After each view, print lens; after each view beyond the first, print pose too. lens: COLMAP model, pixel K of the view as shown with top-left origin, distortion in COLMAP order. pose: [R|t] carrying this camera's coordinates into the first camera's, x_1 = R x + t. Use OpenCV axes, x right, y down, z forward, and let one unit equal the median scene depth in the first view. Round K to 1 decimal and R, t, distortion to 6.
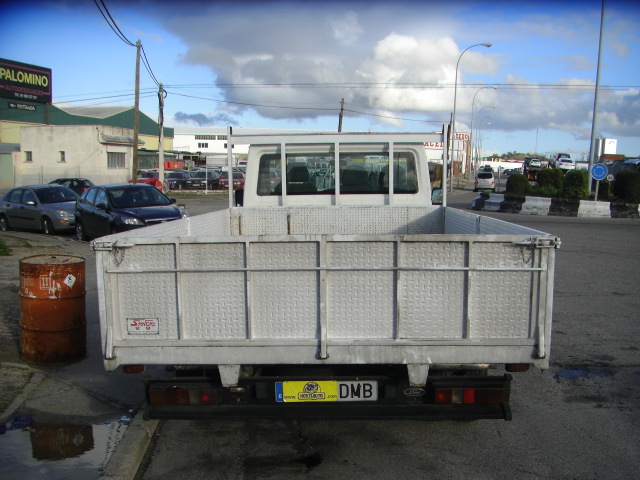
lens RADIAL K [[714.4, 0, 336.1], [0, 714.4, 353.1], [0, 0, 1]] dist [-0.182083, 0.096021]
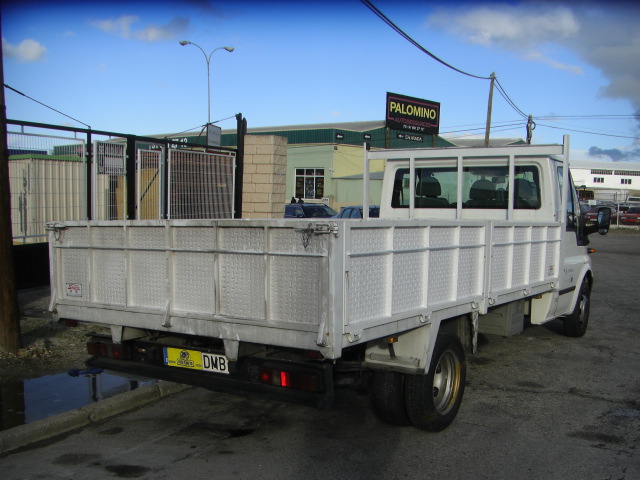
lens RADIAL K [[714.4, 0, 336.1], [0, 714.4, 353.1], [0, 0, 1]] dist [-0.182083, 0.096021]
pose [[0.852885, 0.112712, -0.509787, 0.749967], [-0.135912, 0.990686, -0.008346, 0.020935], [0.504098, 0.076404, 0.860260, 0.137801]]
